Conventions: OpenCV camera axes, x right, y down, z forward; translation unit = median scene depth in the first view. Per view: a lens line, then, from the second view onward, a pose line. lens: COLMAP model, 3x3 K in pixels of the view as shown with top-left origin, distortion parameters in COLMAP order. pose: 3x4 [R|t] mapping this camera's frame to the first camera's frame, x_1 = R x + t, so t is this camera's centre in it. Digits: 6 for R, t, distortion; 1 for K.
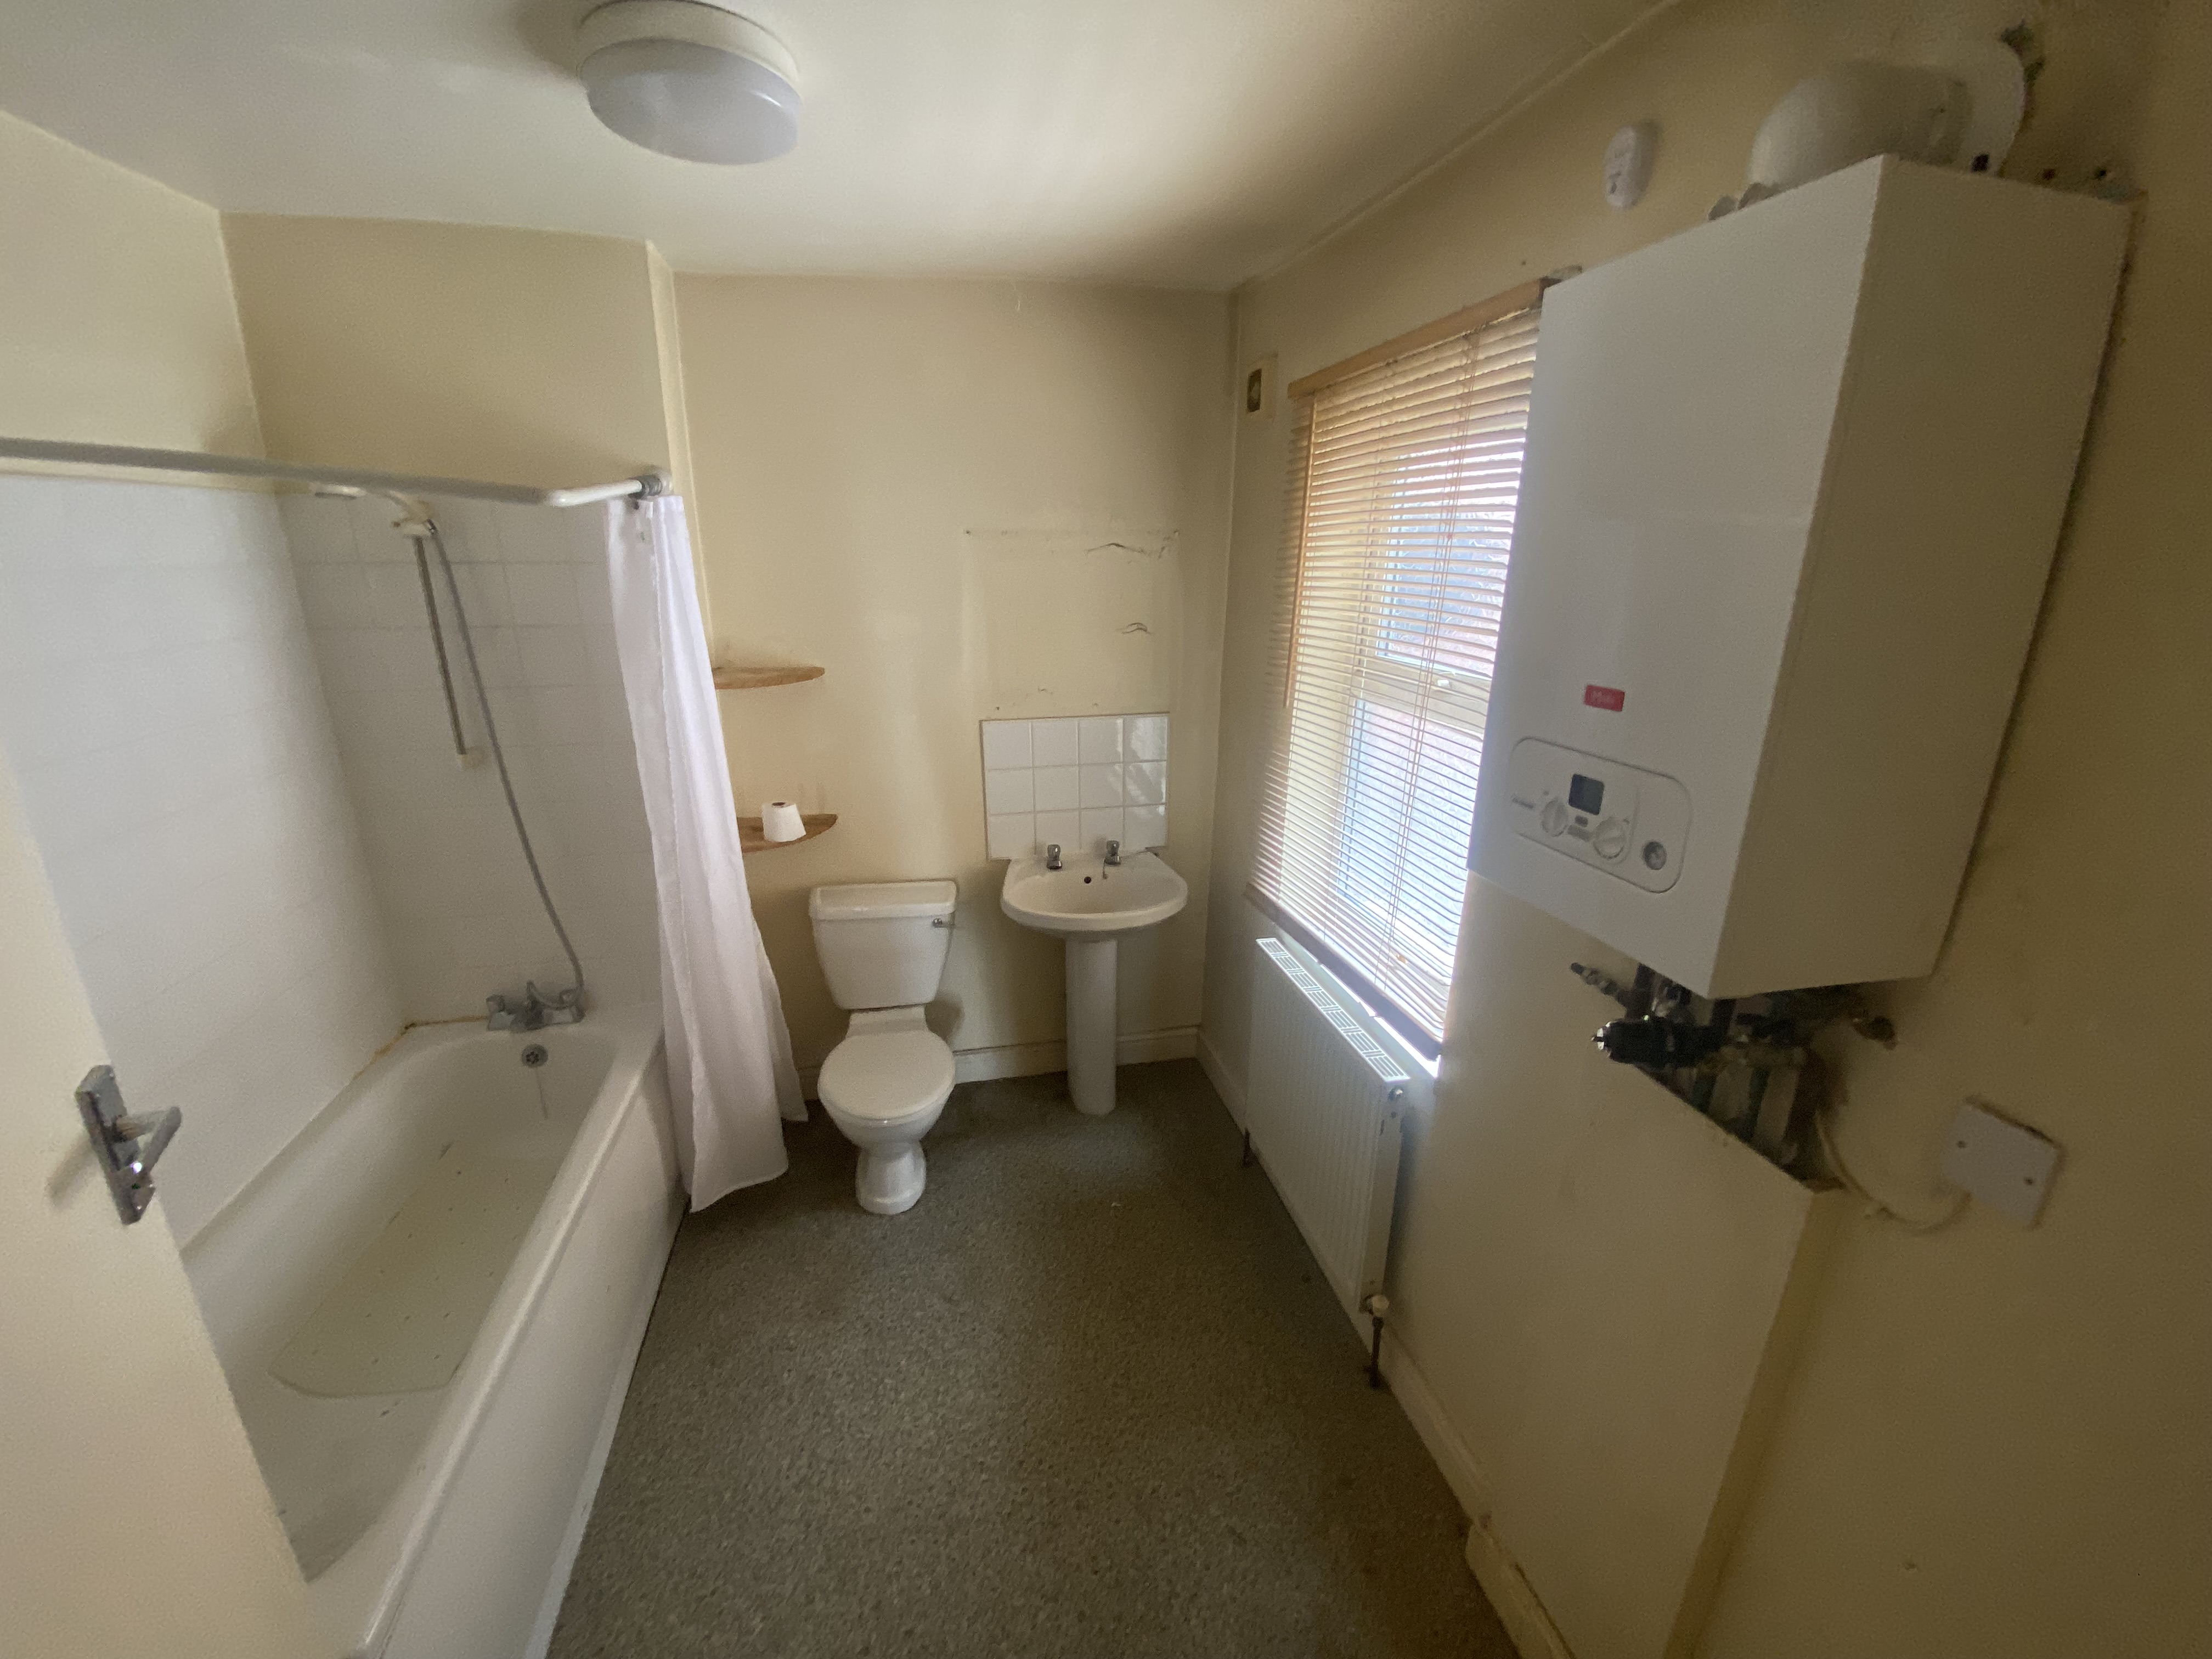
lens RADIAL K [[922.4, 0, 1109.1], [0, 922.4, 834.6], [0, 0, 1]] dist [-0.001796, -0.000334]
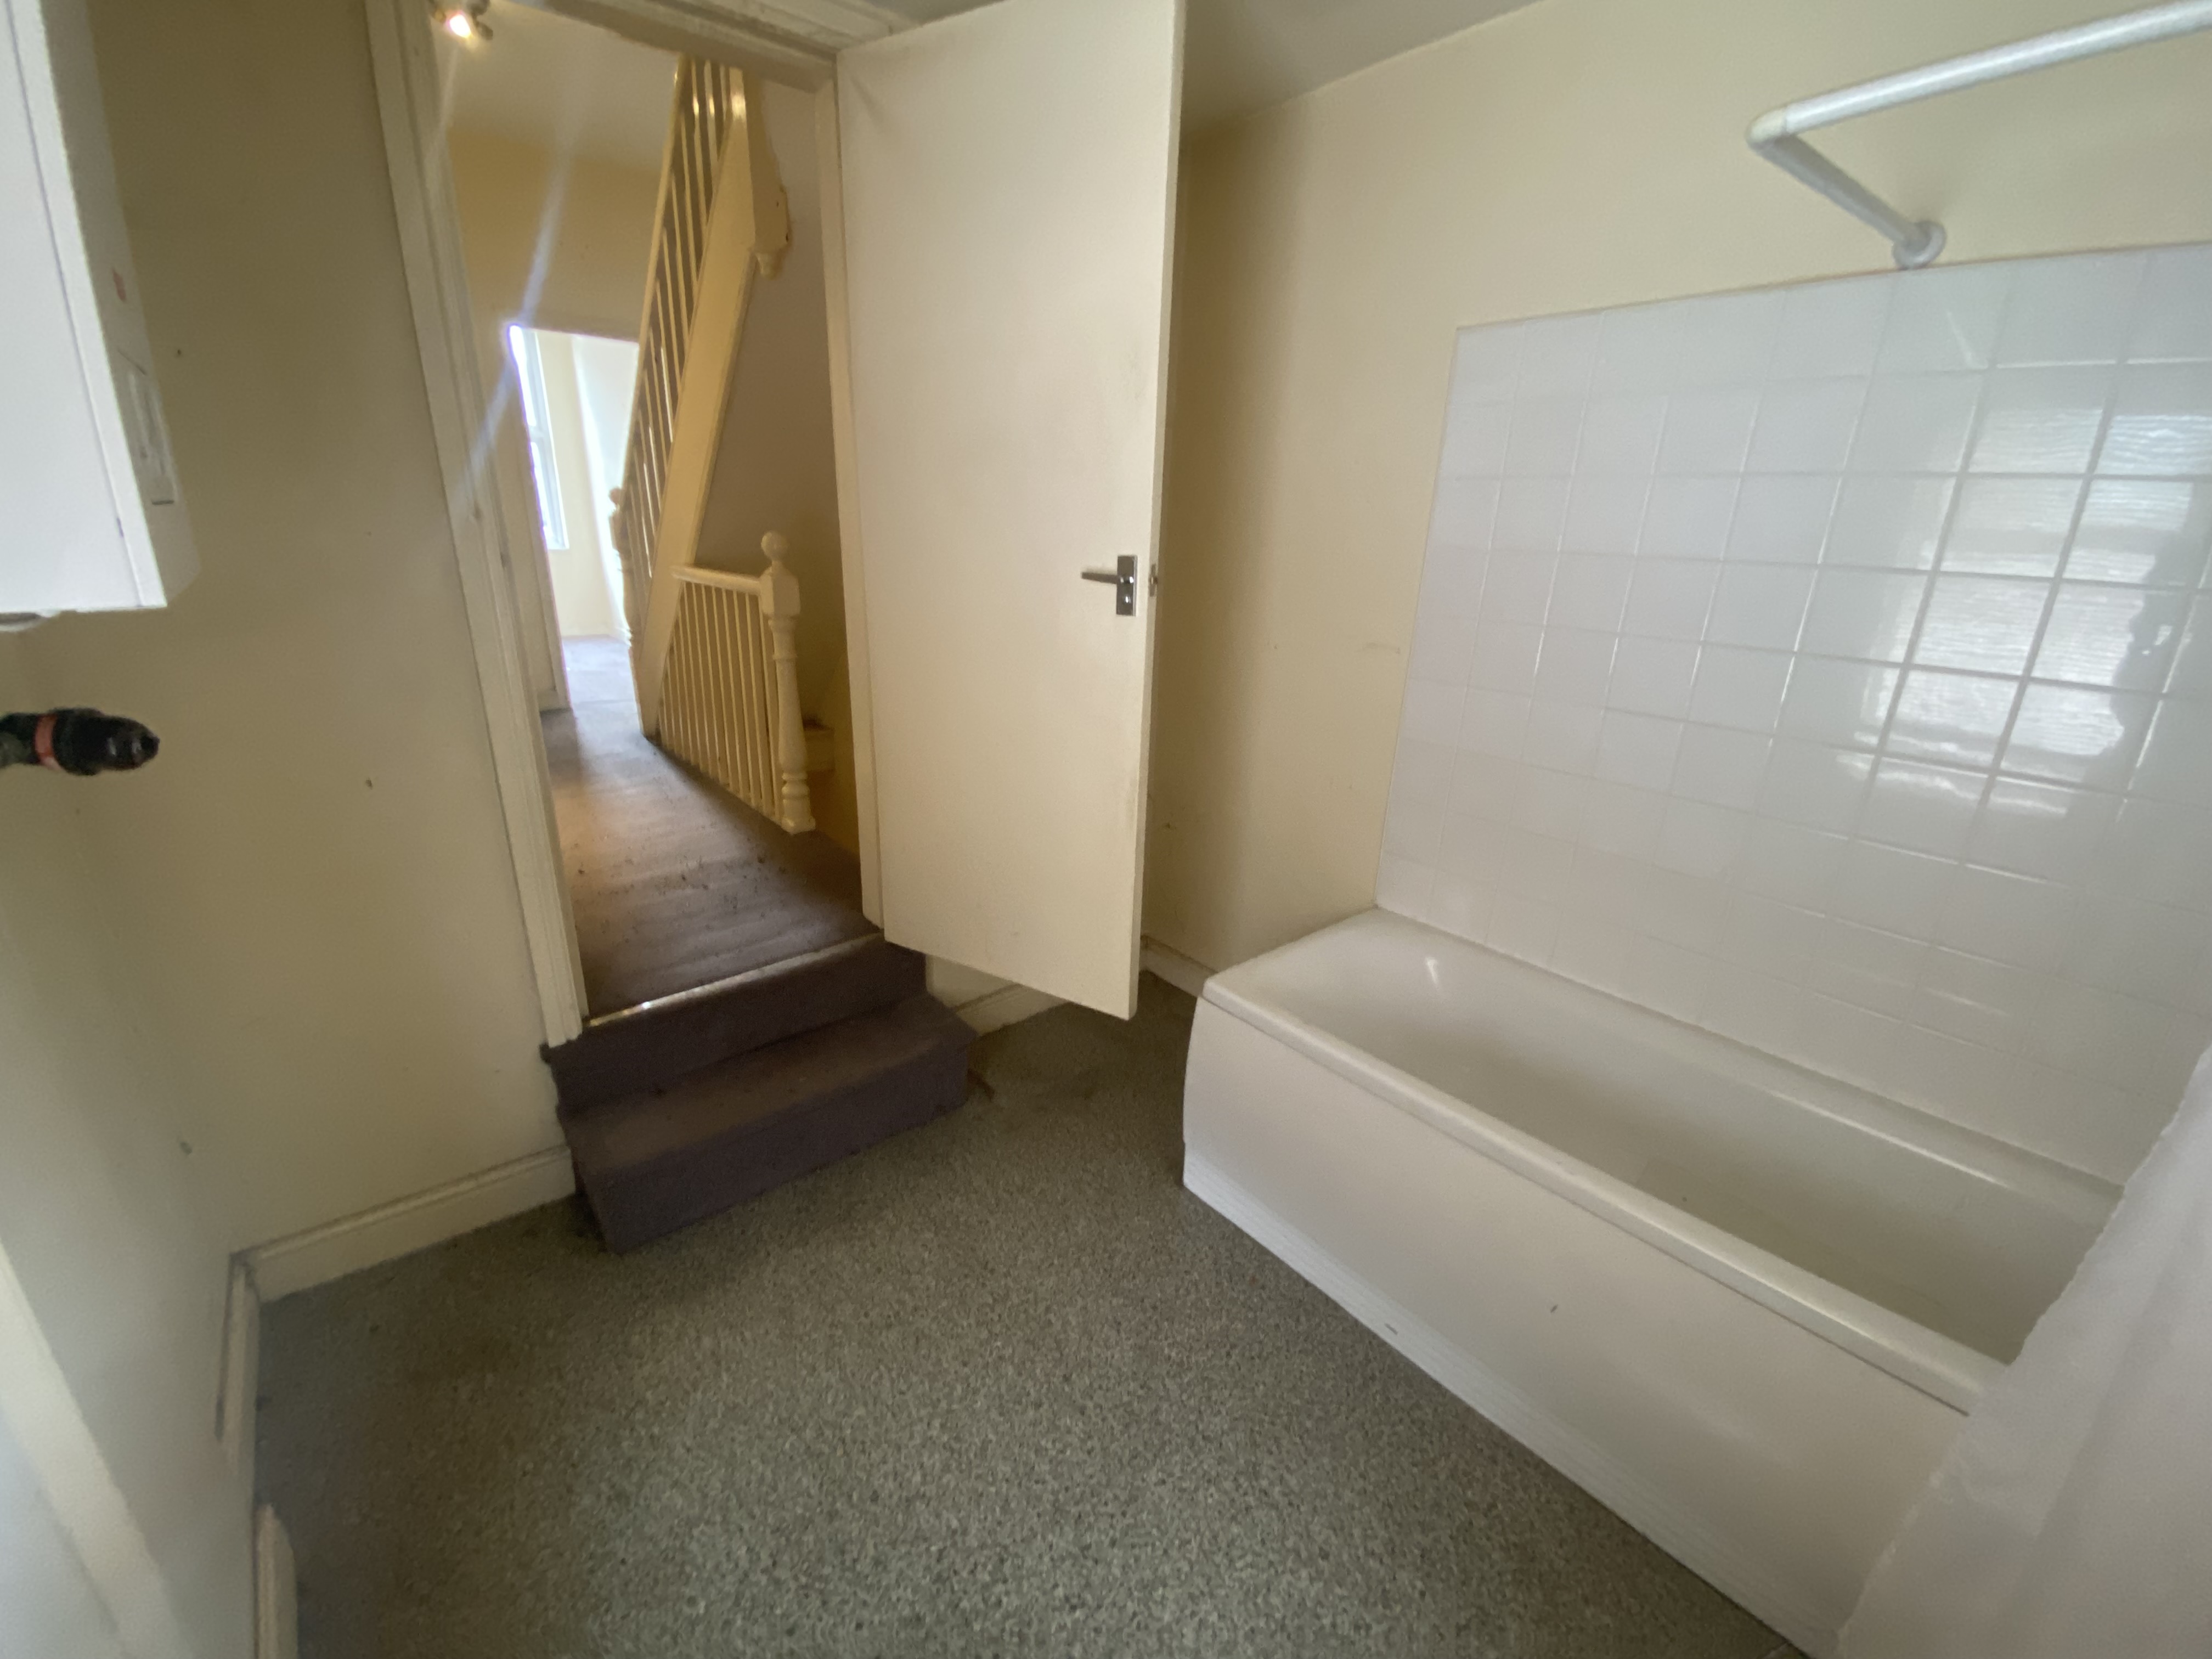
lens RADIAL K [[922.4, 0, 1103.8], [0, 922.4, 826.2], [0, 0, 1]] dist [-0.001796, -0.000334]
pose [[-0.885333, 0.108927, -0.452018, 0.099043], [-0.175964, 0.821367, 0.542579, -0.202700], [0.430374, 0.559902, -0.708017, 1.261126]]
